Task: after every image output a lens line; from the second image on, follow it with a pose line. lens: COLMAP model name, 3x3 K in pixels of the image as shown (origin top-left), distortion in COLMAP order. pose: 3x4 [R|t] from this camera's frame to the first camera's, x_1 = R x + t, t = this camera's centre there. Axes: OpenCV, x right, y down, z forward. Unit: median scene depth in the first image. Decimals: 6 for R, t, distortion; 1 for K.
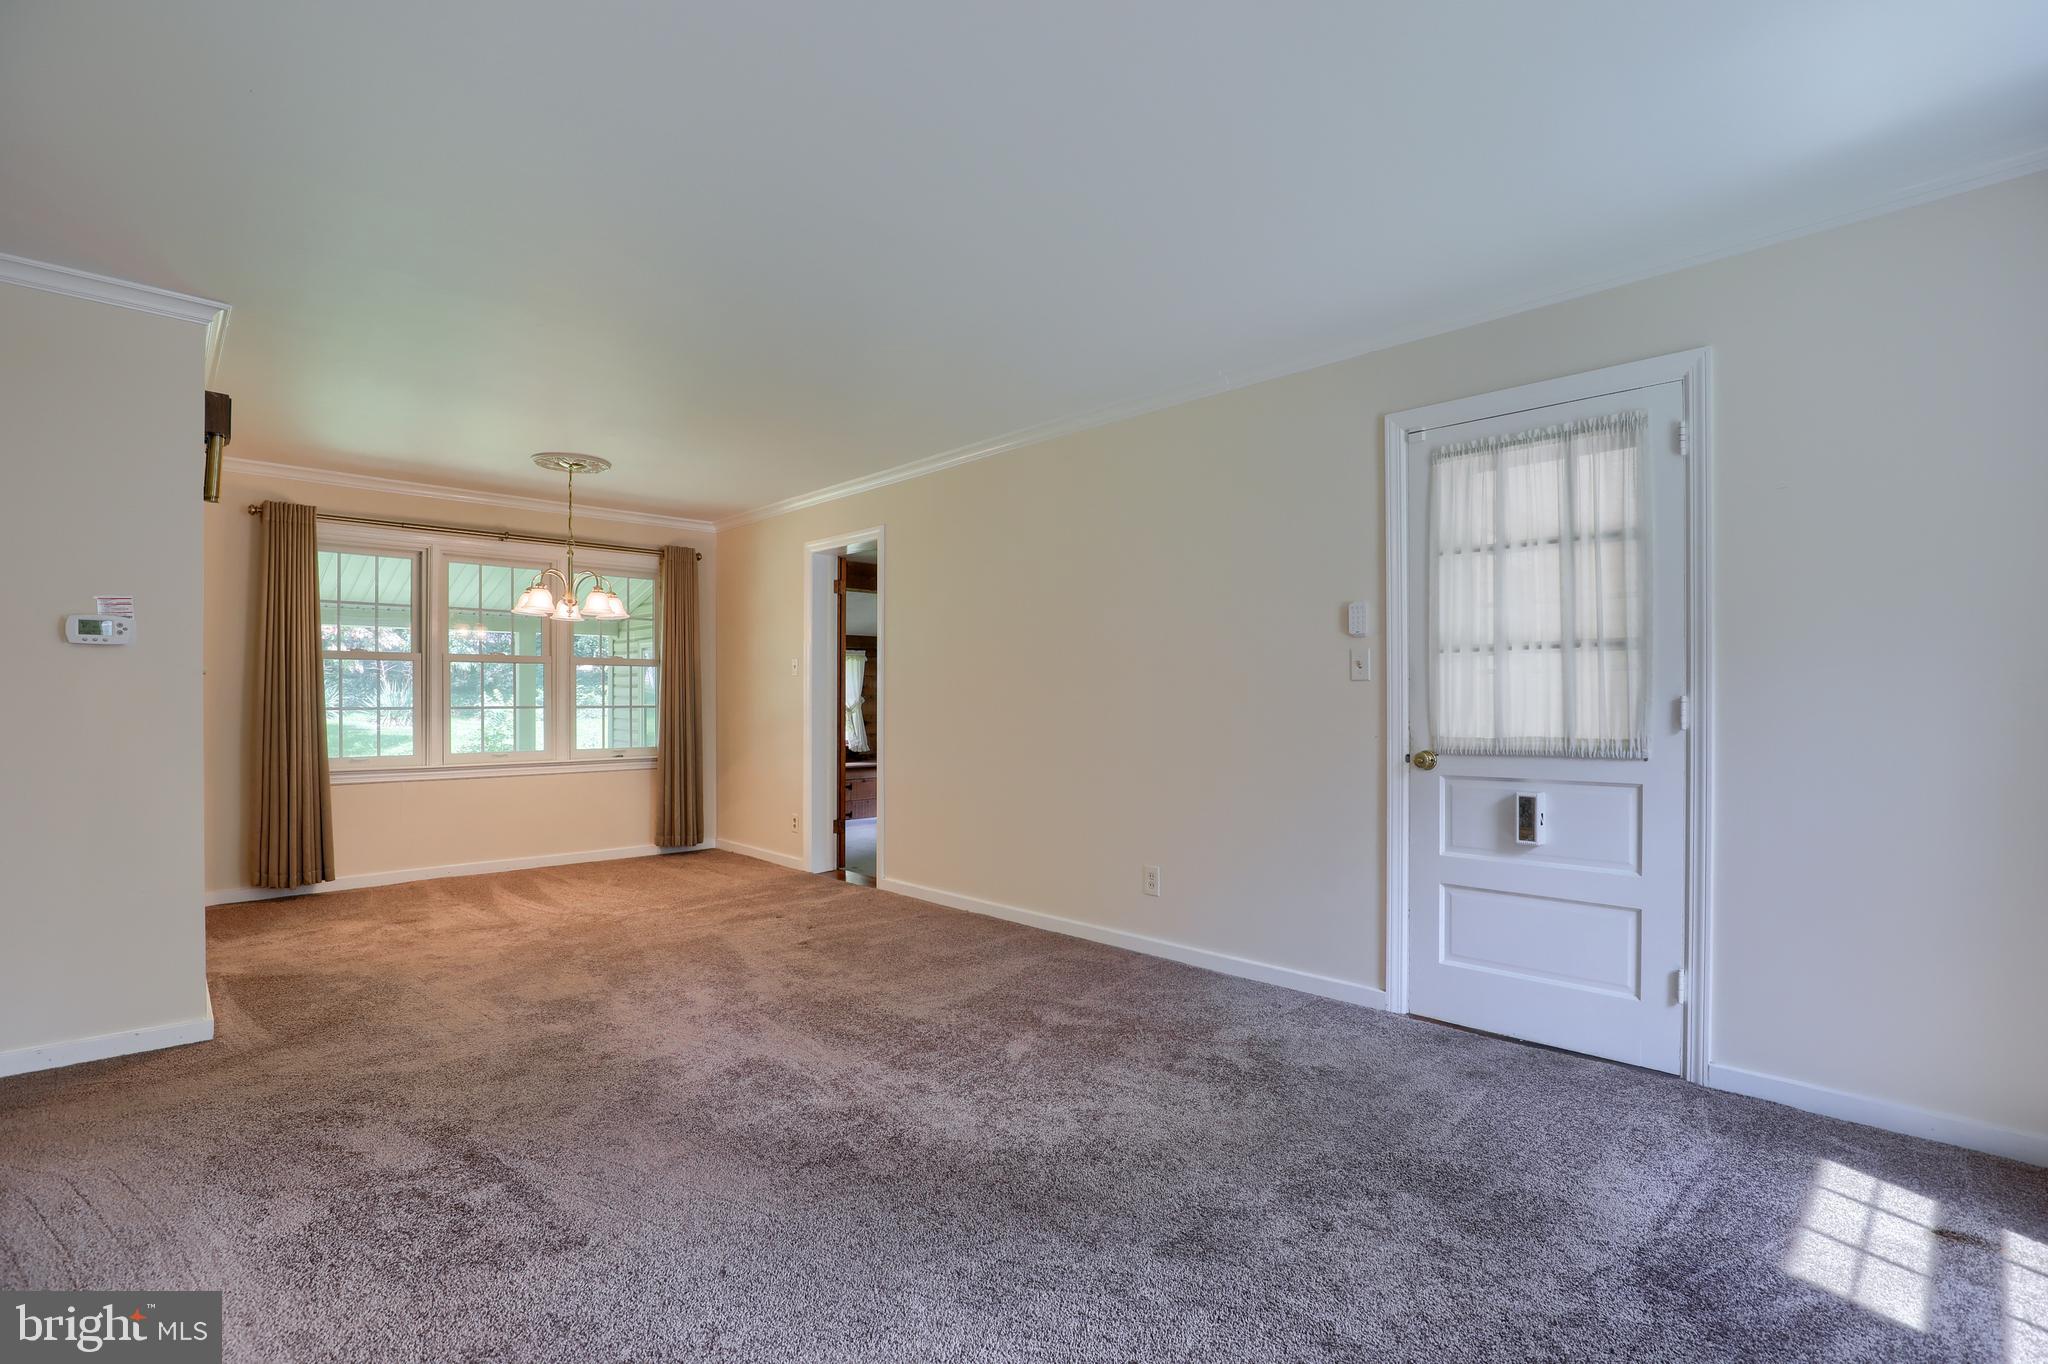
lens RADIAL K [[950.7, 0, 1027.0], [0, 950.7, 696.0], [0, 0, 1]] dist [-0.028821, -0.000017]
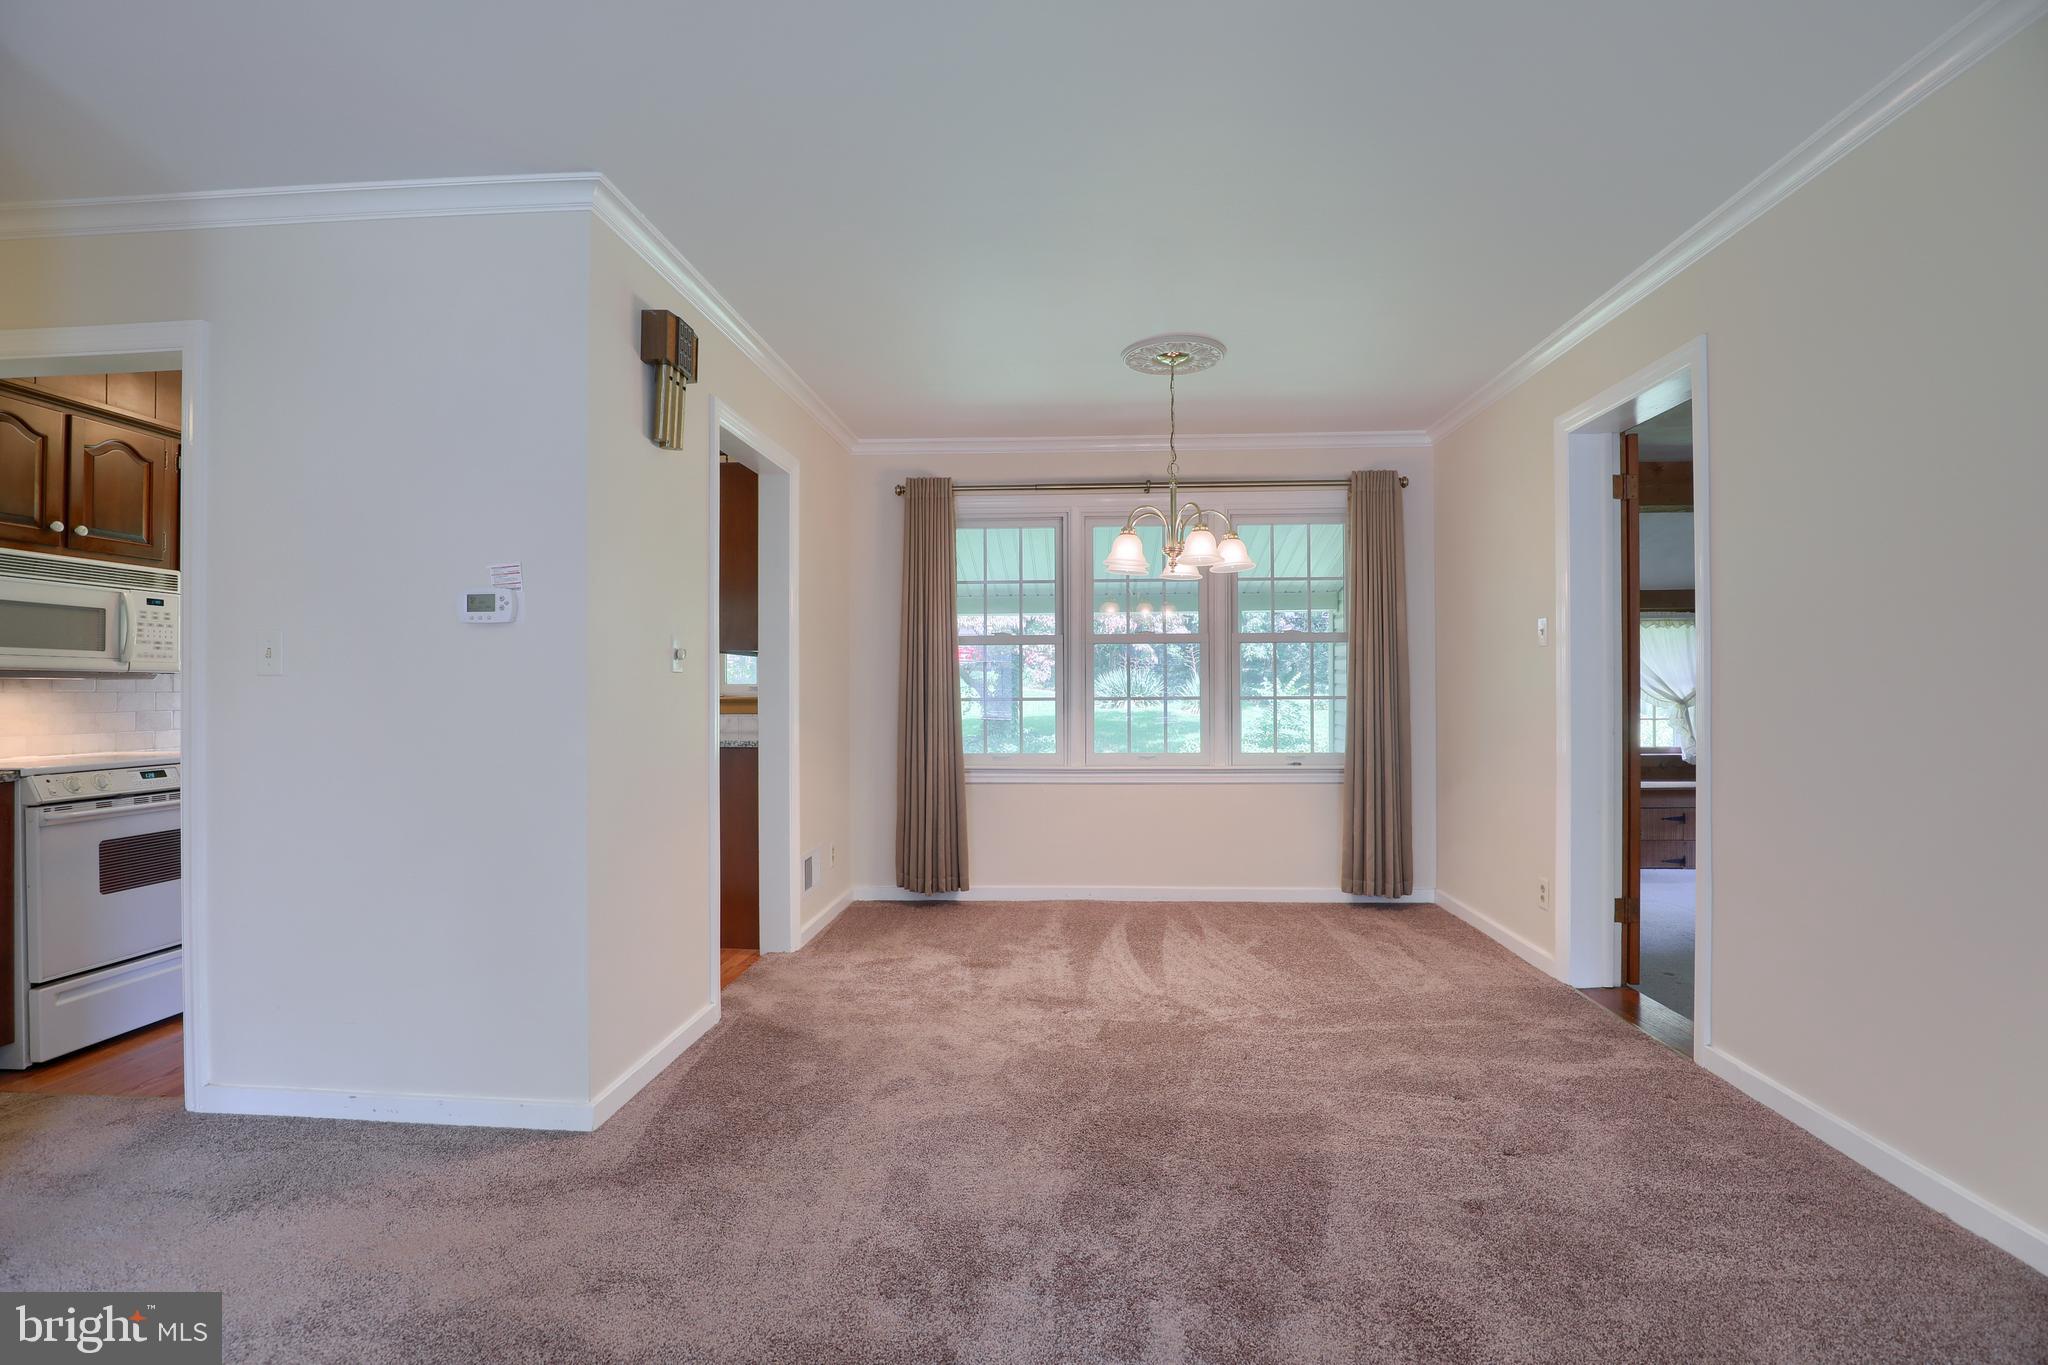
lens RADIAL K [[938.7, 0, 1025.8], [0, 938.7, 685.6], [0, 0, 1]] dist [-0.028560, 0.001689]
pose [[0.675778, -0.007047, -0.737072, -0.054329], [0.007603, 0.999968, -0.002590, 0.004112], [0.737066, -0.003854, 0.675809, 0.606763]]
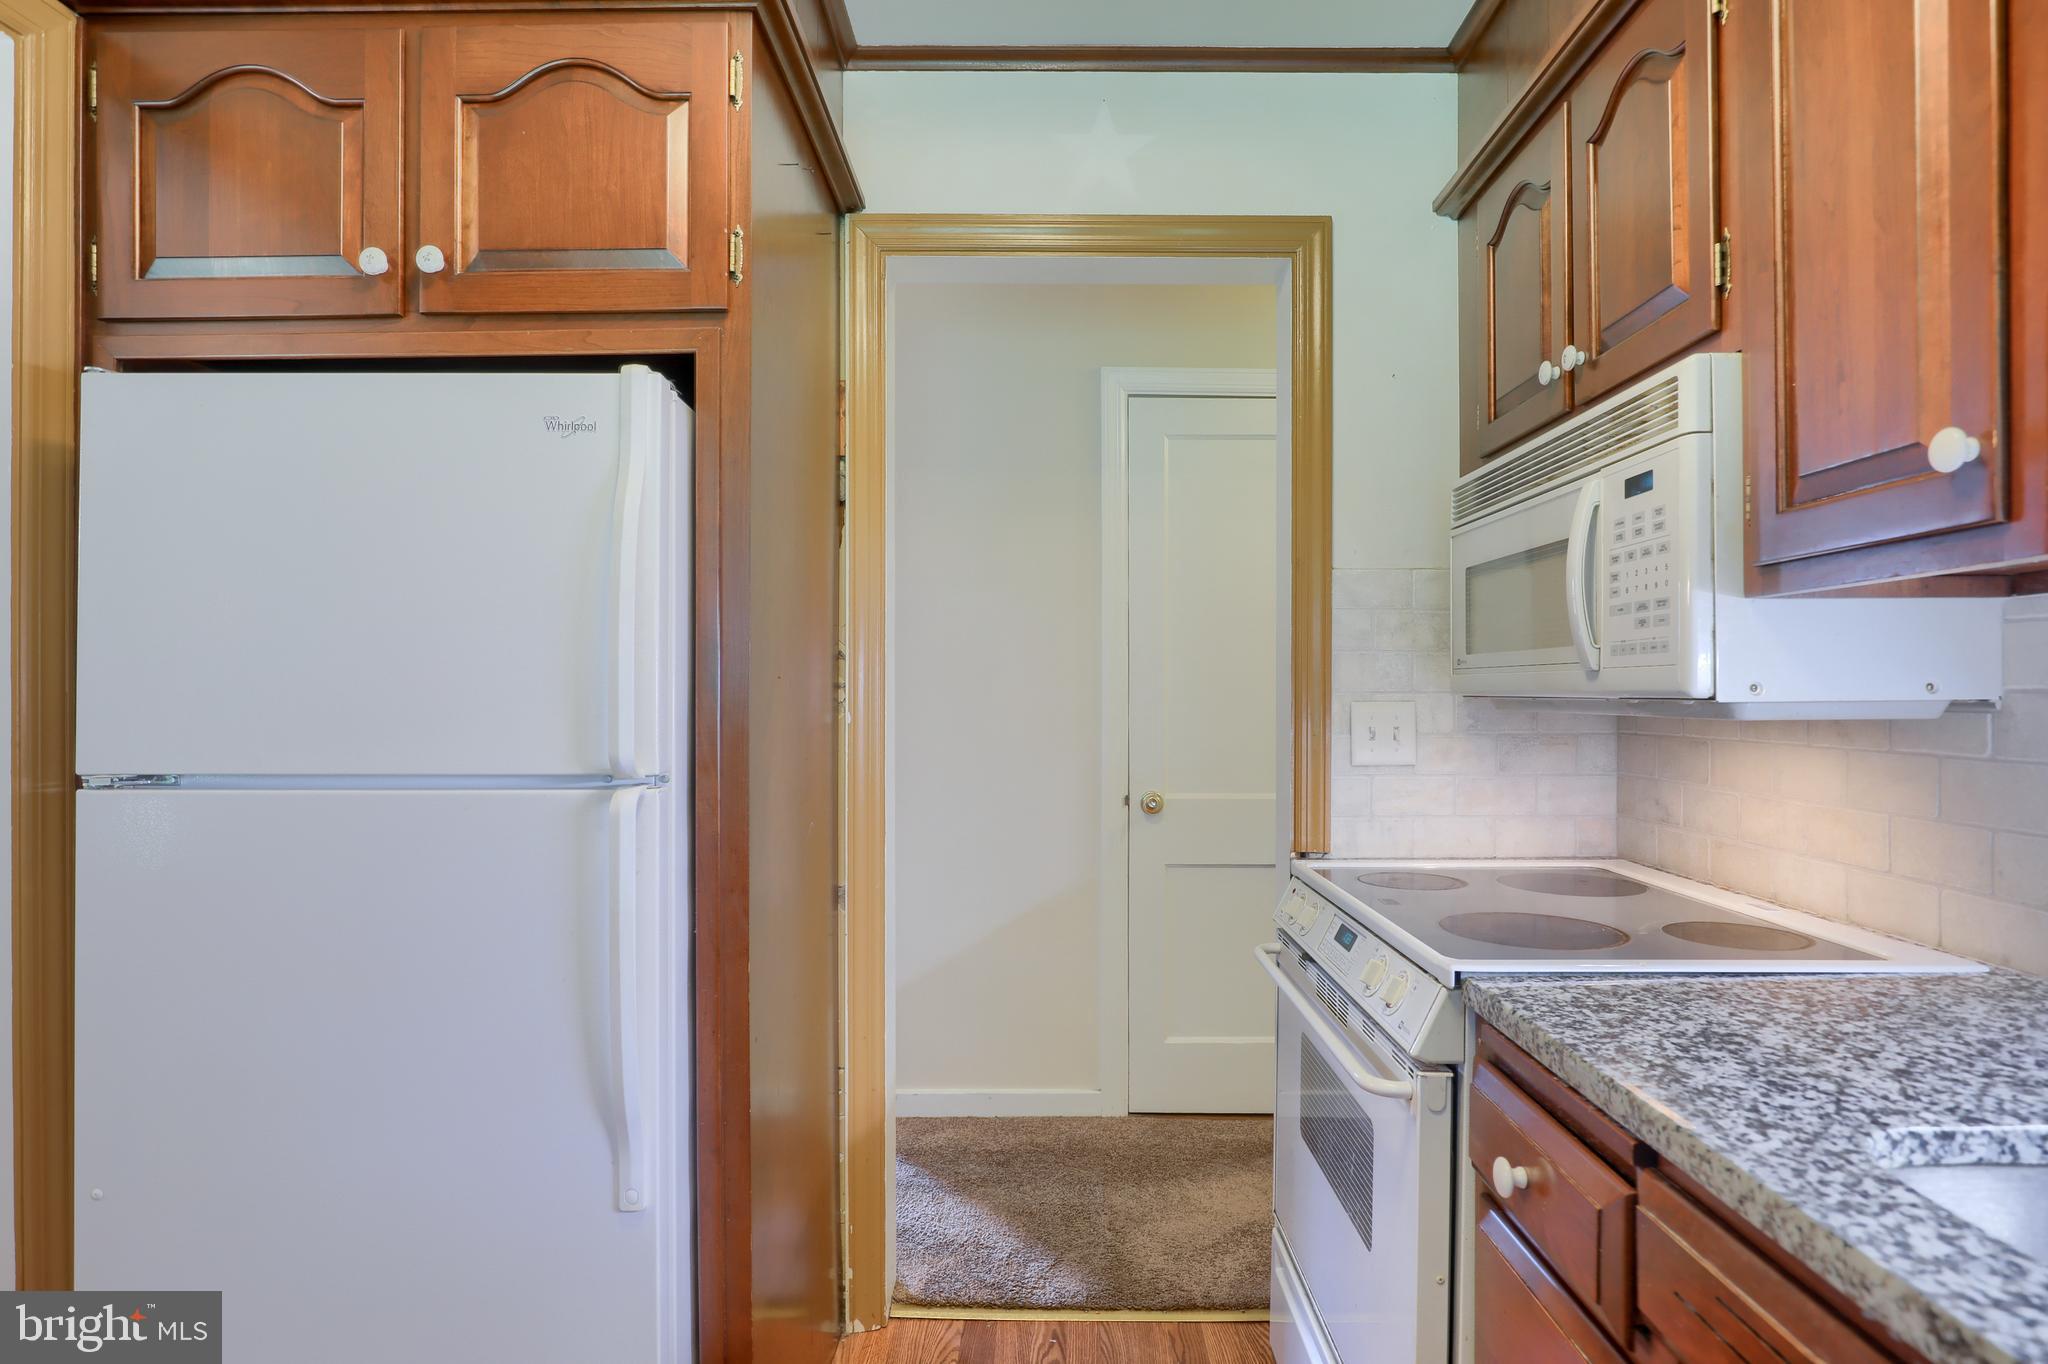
lens RADIAL K [[1057.5, 0, 1031.8], [0, 1057.5, 687.2], [0, 0, 1]] dist [0.000089, -0.000007]
pose [[-0.711131, 0.002749, 0.703054, -1.402109], [-0.001063, 0.999987, -0.004984, -0.019390], [-0.703059, -0.004292, -0.711119, 0.966343]]
